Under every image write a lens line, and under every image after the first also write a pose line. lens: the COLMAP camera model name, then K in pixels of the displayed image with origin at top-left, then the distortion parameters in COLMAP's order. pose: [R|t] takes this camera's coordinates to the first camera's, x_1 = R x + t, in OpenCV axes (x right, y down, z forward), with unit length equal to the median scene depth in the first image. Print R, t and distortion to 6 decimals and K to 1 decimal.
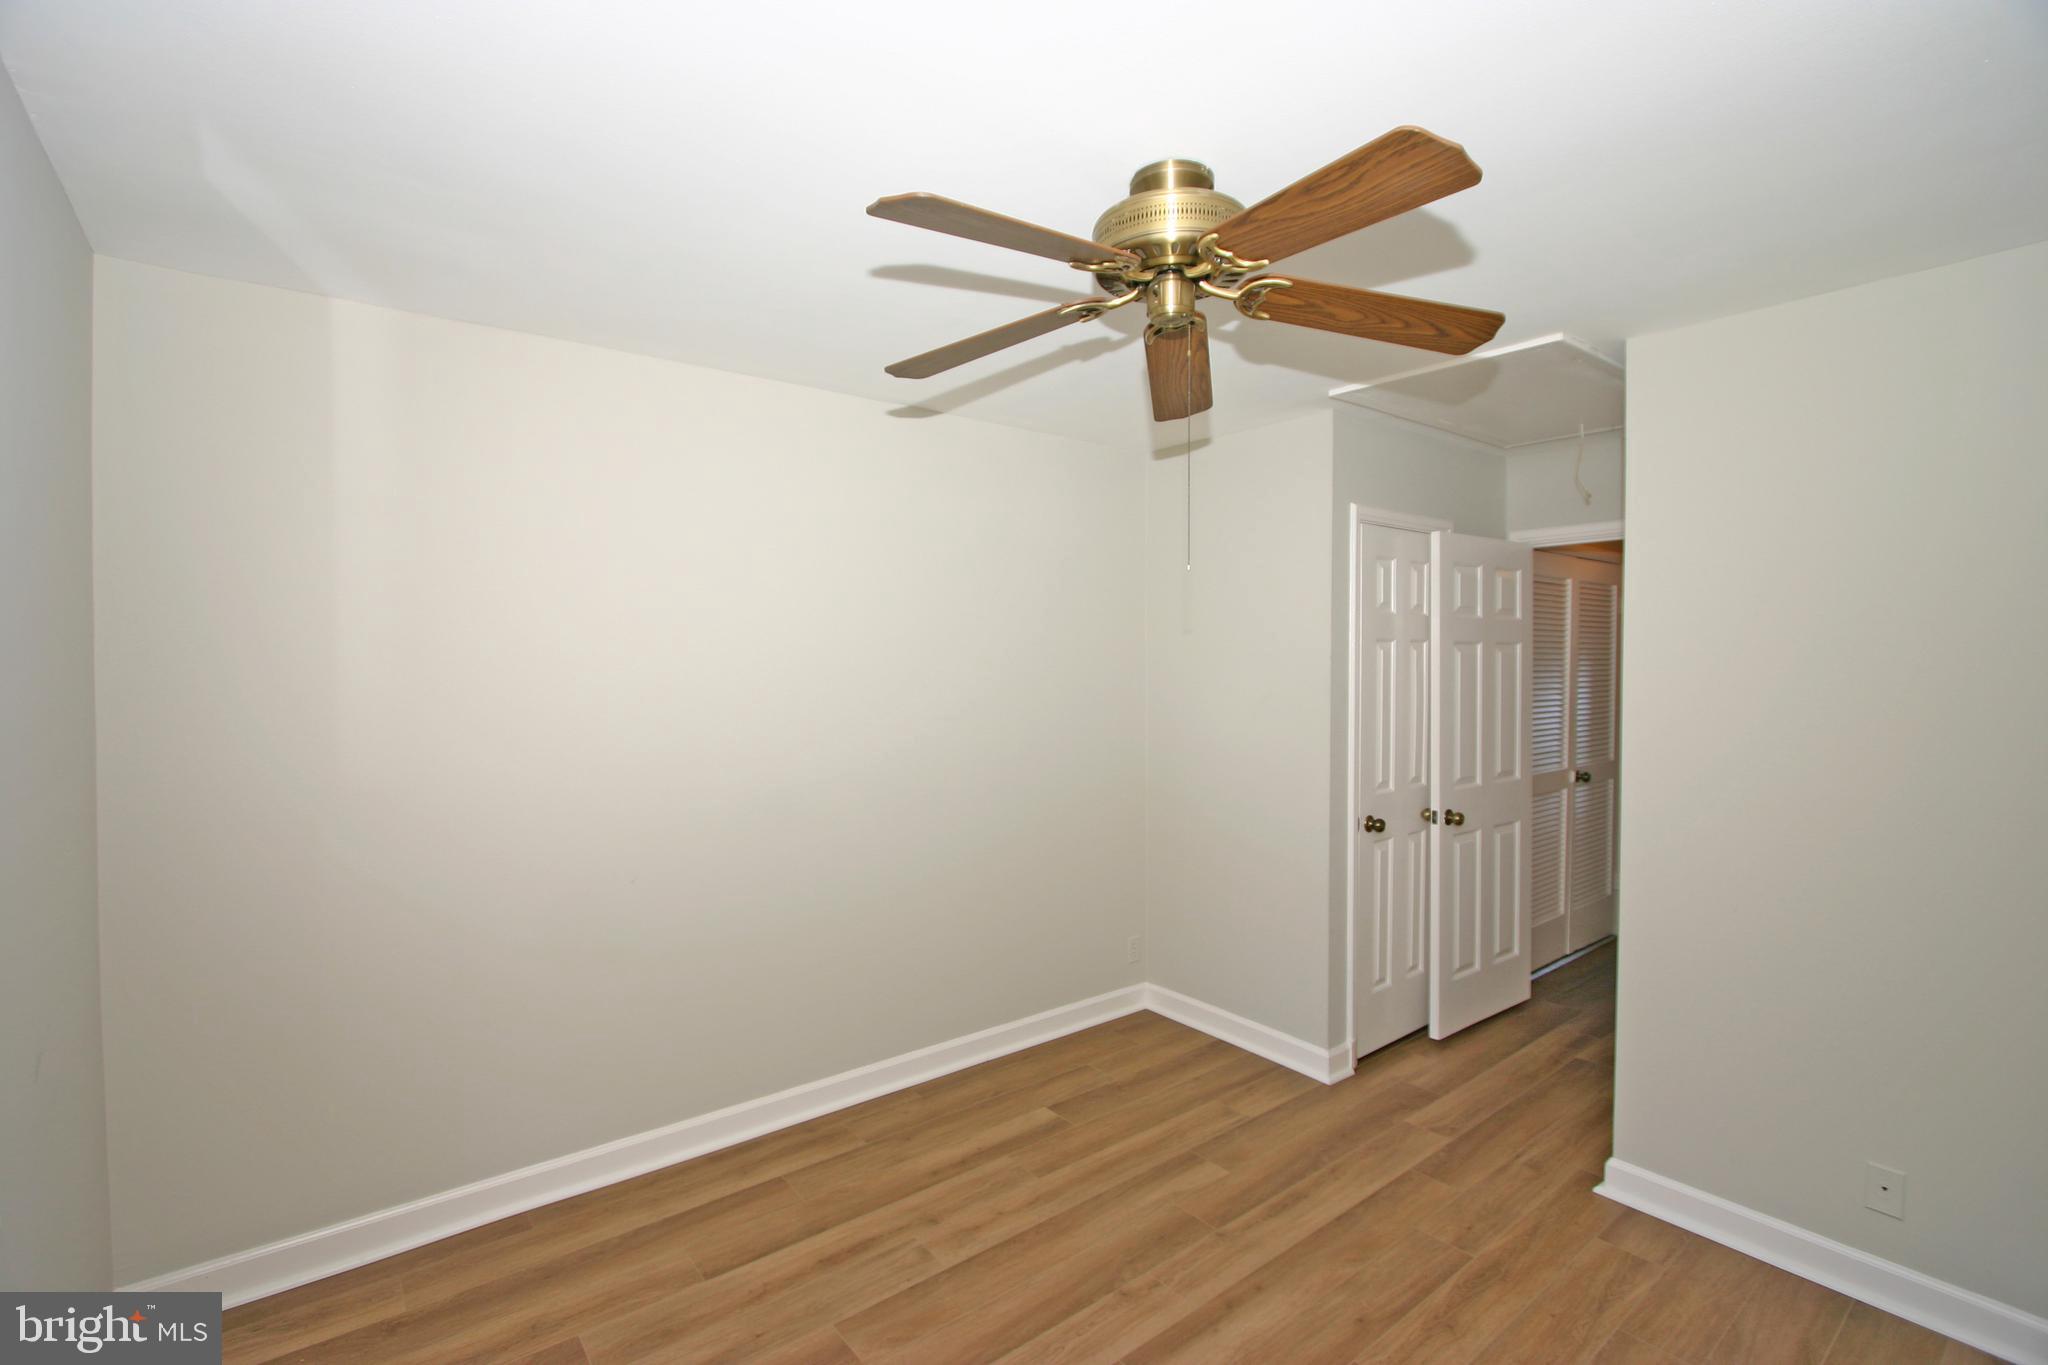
lens RADIAL K [[921.0, 0, 1017.4], [0, 921.0, 682.3], [0, 0, 1]] dist [-0.007325, 0.000081]
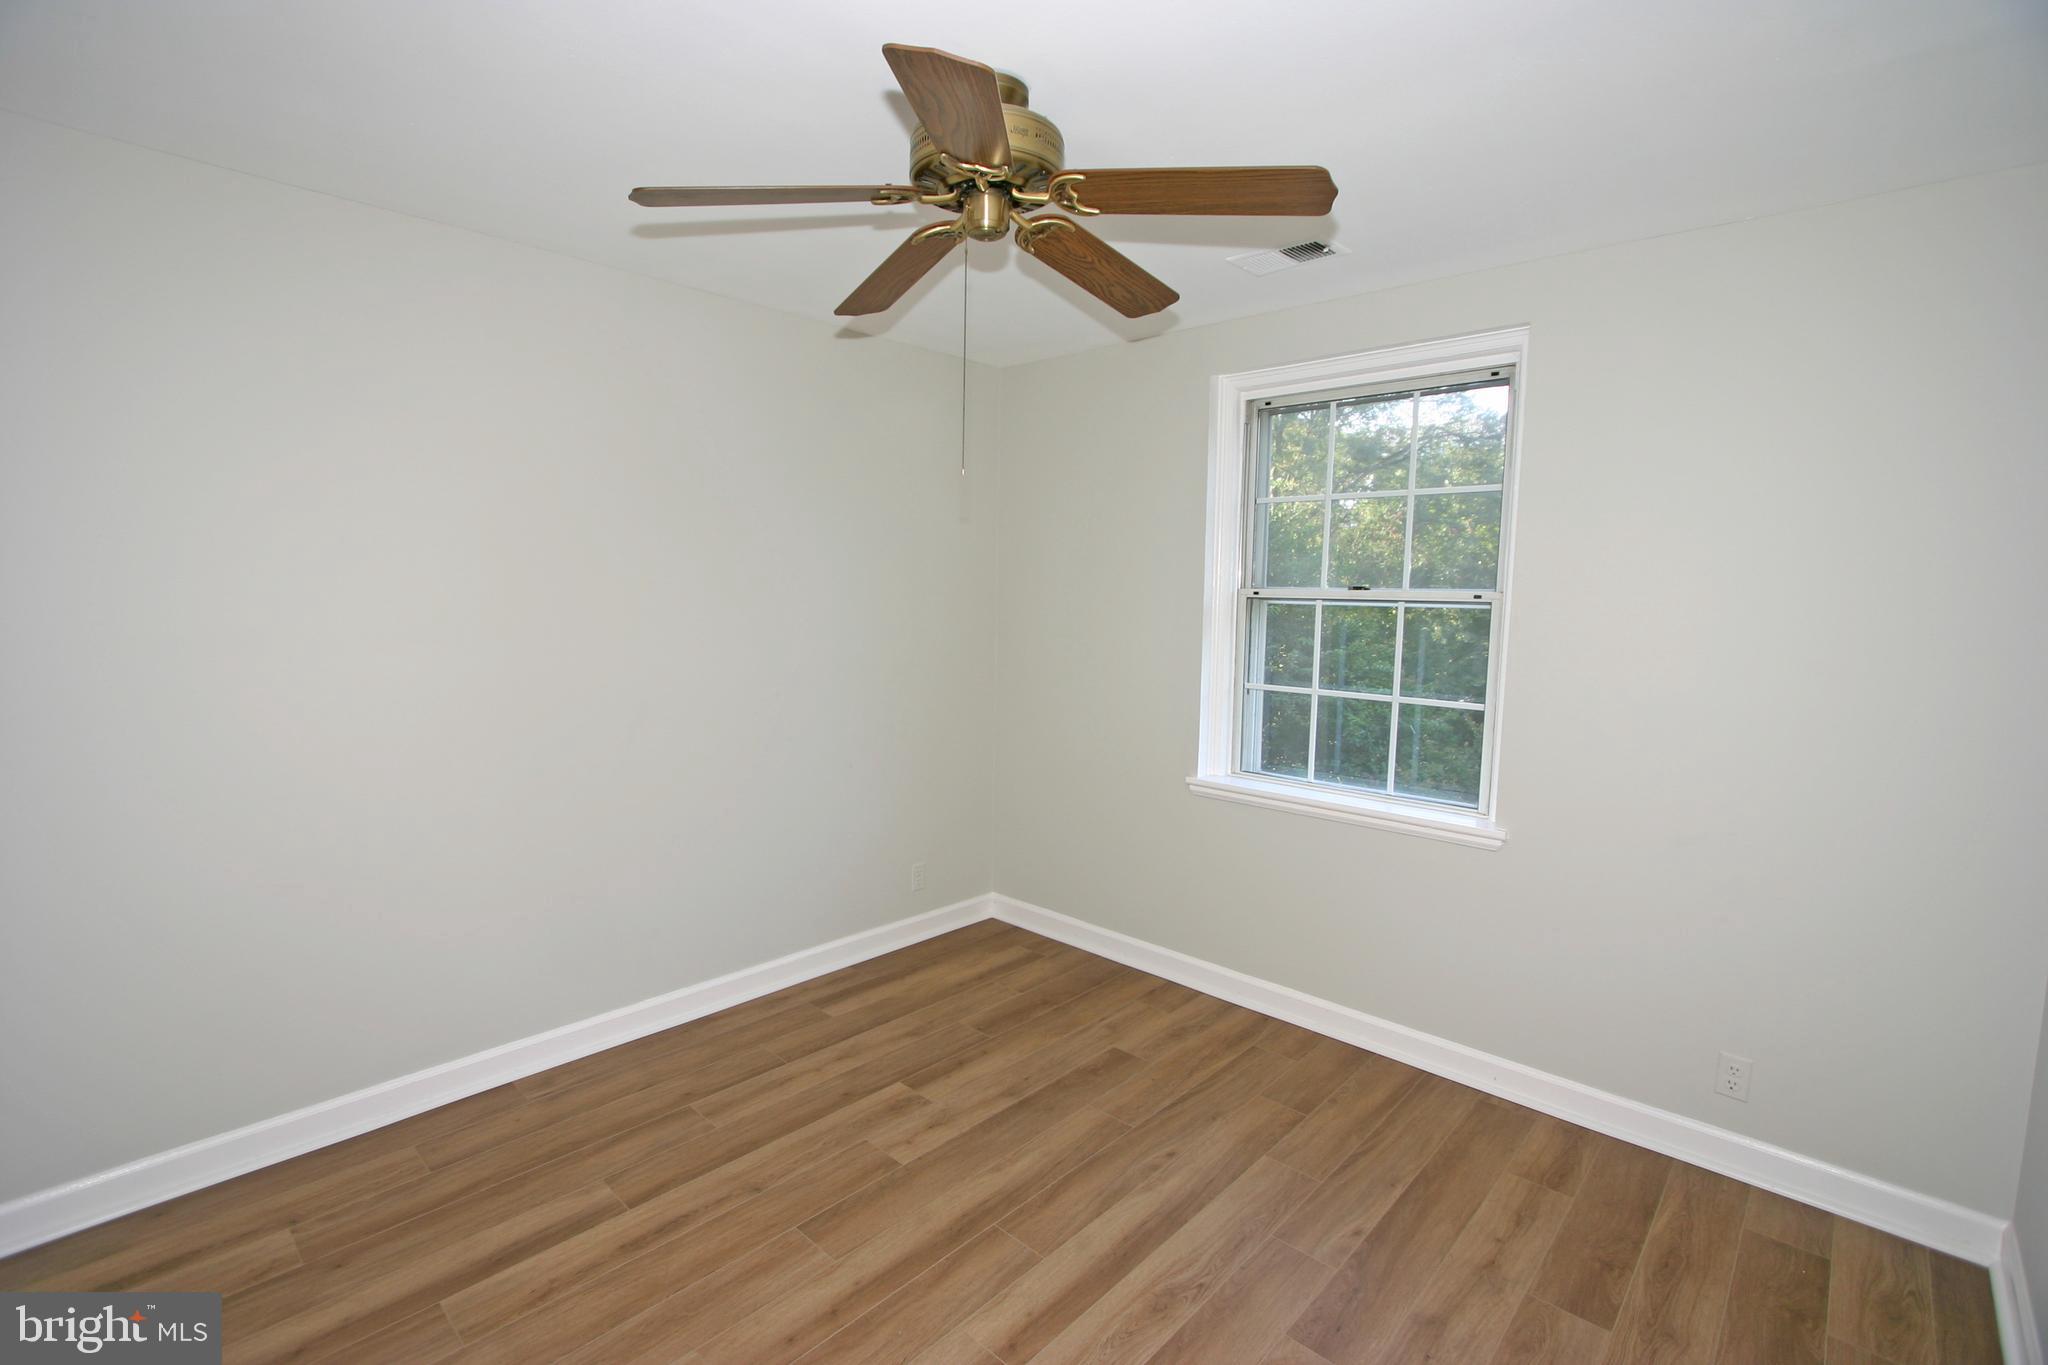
lens RADIAL K [[921.0, 0, 1017.4], [0, 921.0, 682.3], [0, 0, 1]] dist [-0.007325, 0.000081]
pose [[-0.989200, -0.004303, -0.146507, 0.196778], [-0.021671, 0.992877, 0.117159, -0.011915], [0.144959, 0.119069, -0.982247, 1.460347]]
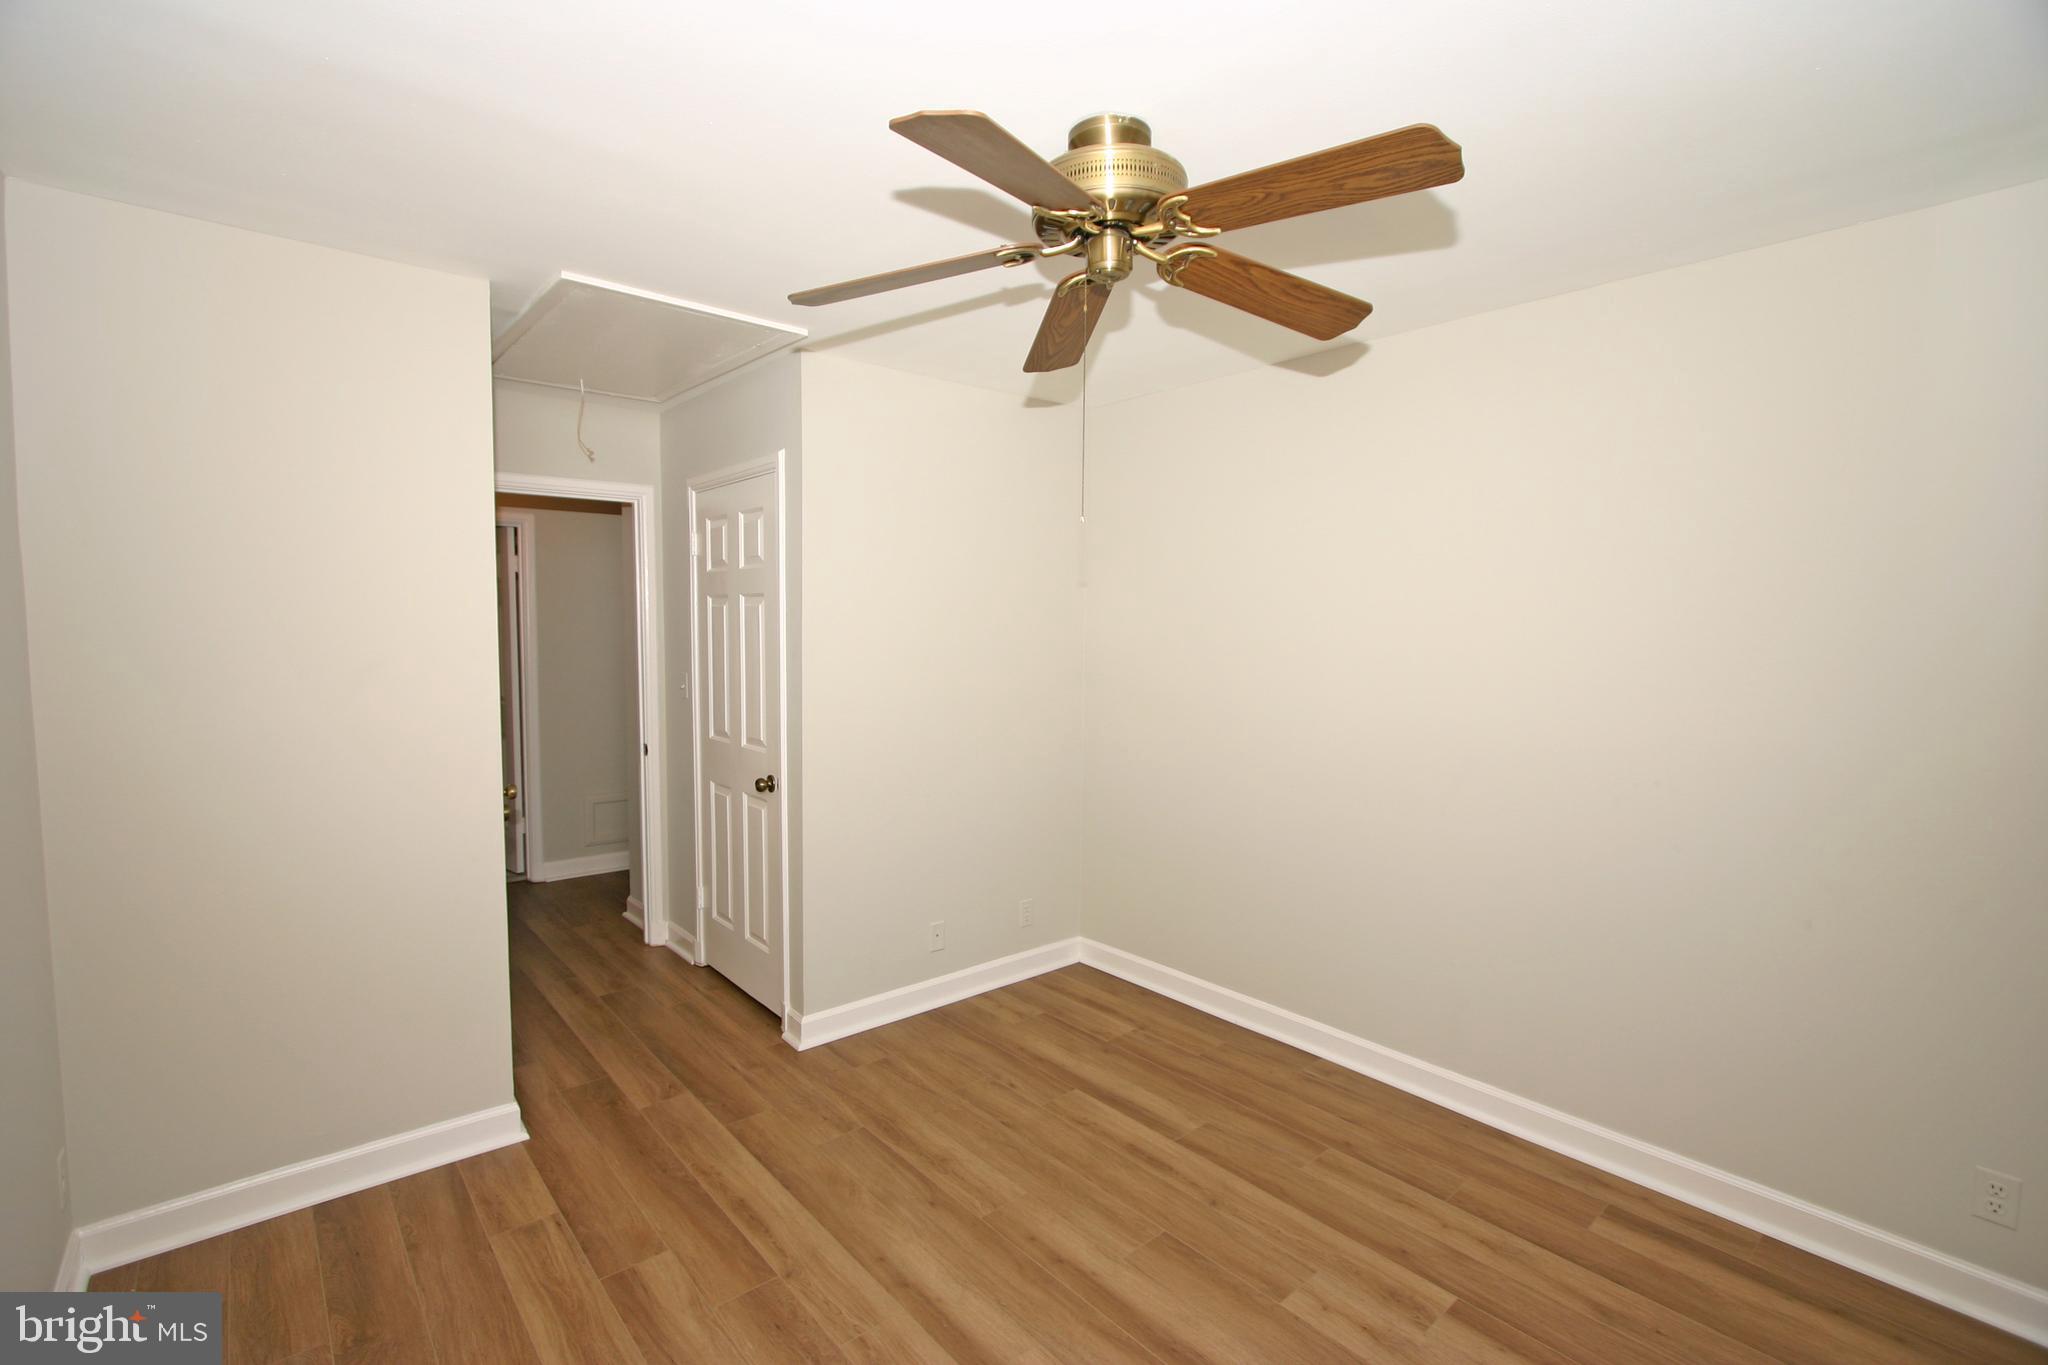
lens RADIAL K [[921.0, 0, 1017.4], [0, 921.0, 682.3], [0, 0, 1]] dist [-0.007325, 0.000081]
pose [[-0.040770, -0.065171, 0.997041, -0.619383], [0.012950, 0.997752, 0.065747, -0.013018], [-0.999085, 0.015593, -0.039834, 0.810694]]
